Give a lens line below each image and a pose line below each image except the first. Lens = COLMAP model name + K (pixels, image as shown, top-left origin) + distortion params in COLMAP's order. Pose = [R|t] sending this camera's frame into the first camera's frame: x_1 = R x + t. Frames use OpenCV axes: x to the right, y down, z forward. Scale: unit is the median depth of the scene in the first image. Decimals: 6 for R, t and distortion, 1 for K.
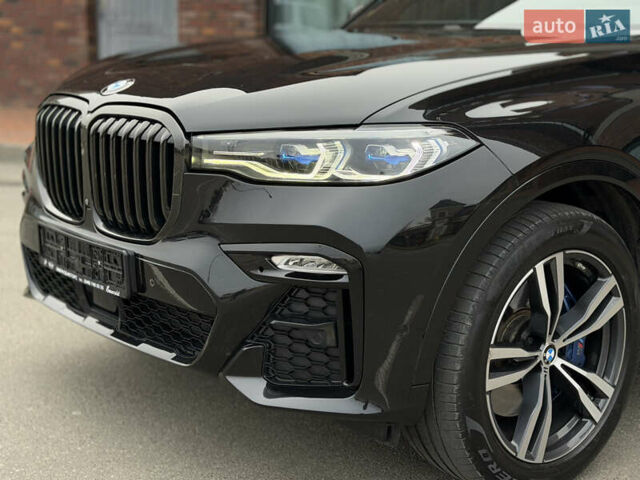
lens RADIAL K [[1022.0, 0, 318.4], [0, 1022.0, 251.5], [0, 0, 1]] dist [0.141453, -0.000301]
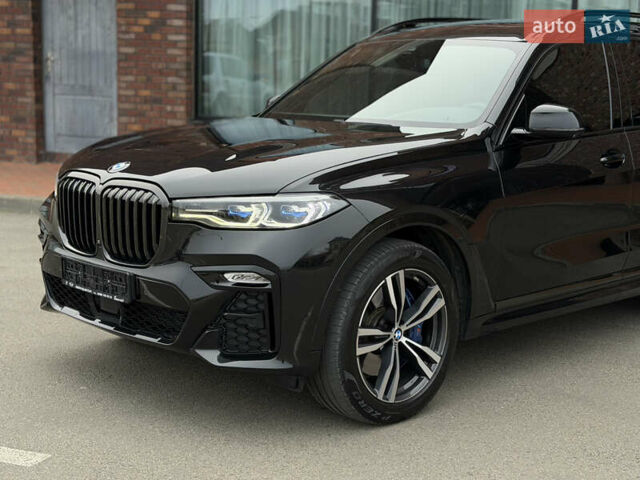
lens RADIAL K [[1022.0, 0, 318.4], [0, 1022.0, 251.5], [0, 0, 1]] dist [0.141453, -0.000301]
pose [[0.996872, -0.011411, 0.078209, -0.021641], [0.014299, 0.999232, -0.036472, 0.029613], [-0.077733, 0.037477, 0.996270, -0.609765]]
